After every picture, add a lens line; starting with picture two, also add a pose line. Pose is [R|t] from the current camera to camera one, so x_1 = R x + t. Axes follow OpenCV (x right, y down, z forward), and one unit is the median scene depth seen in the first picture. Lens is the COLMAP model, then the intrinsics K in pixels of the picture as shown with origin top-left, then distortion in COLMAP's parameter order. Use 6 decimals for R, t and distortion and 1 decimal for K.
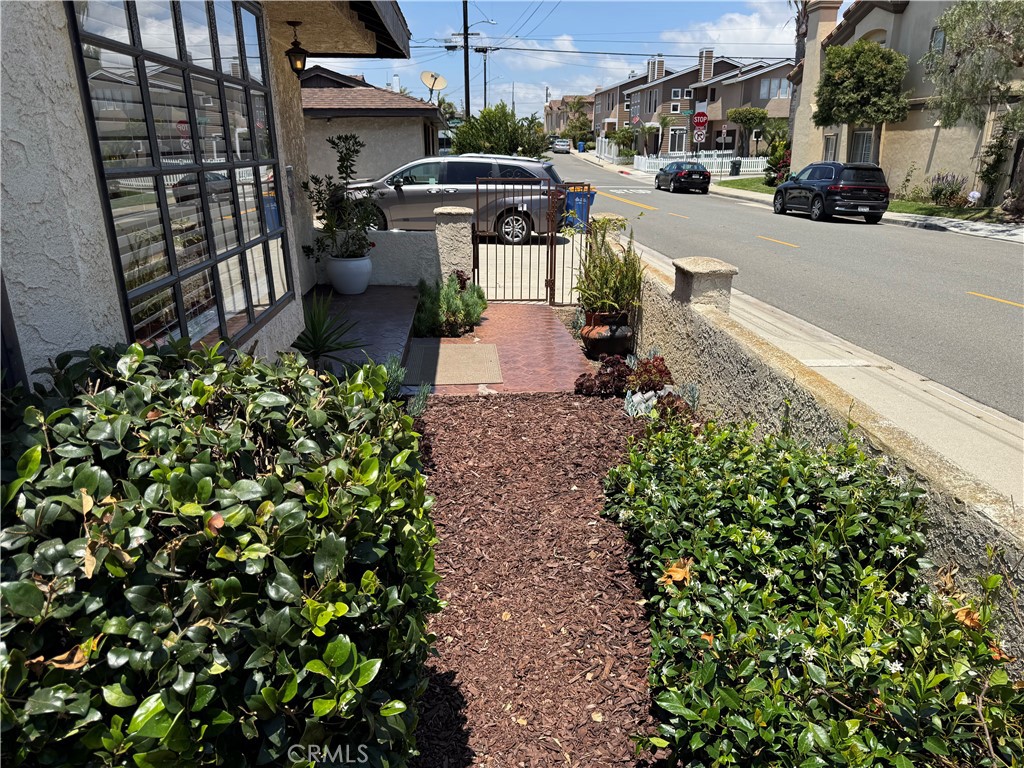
lens RADIAL K [[709.5, 0, 515.6], [0, 709.5, 387.2], [0, 0, 1]] dist [0.007762, -0.032357]
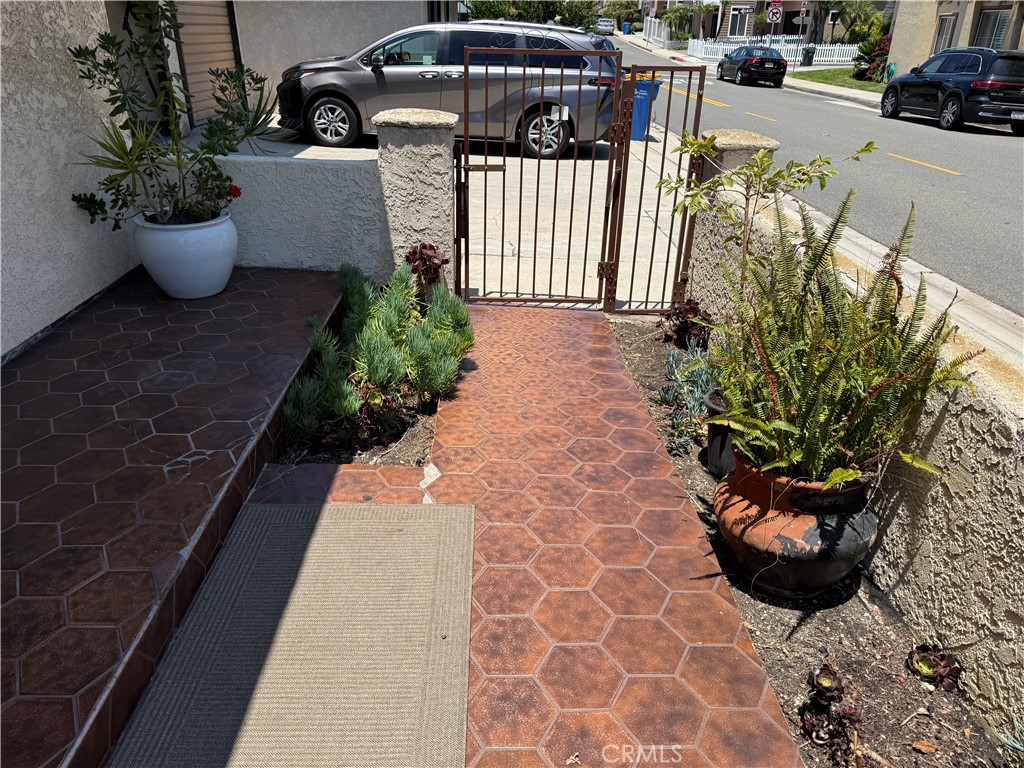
lens RADIAL K [[704.5, 0, 493.1], [0, 704.5, 386.0], [0, 0, 1]] dist [-0.023784, 0.007524]
pose [[0.997118, 0.046526, -0.059928, 0.000192], [-0.037437, 0.988759, 0.144755, -0.056002], [0.065989, -0.142094, 0.987651, 0.204243]]
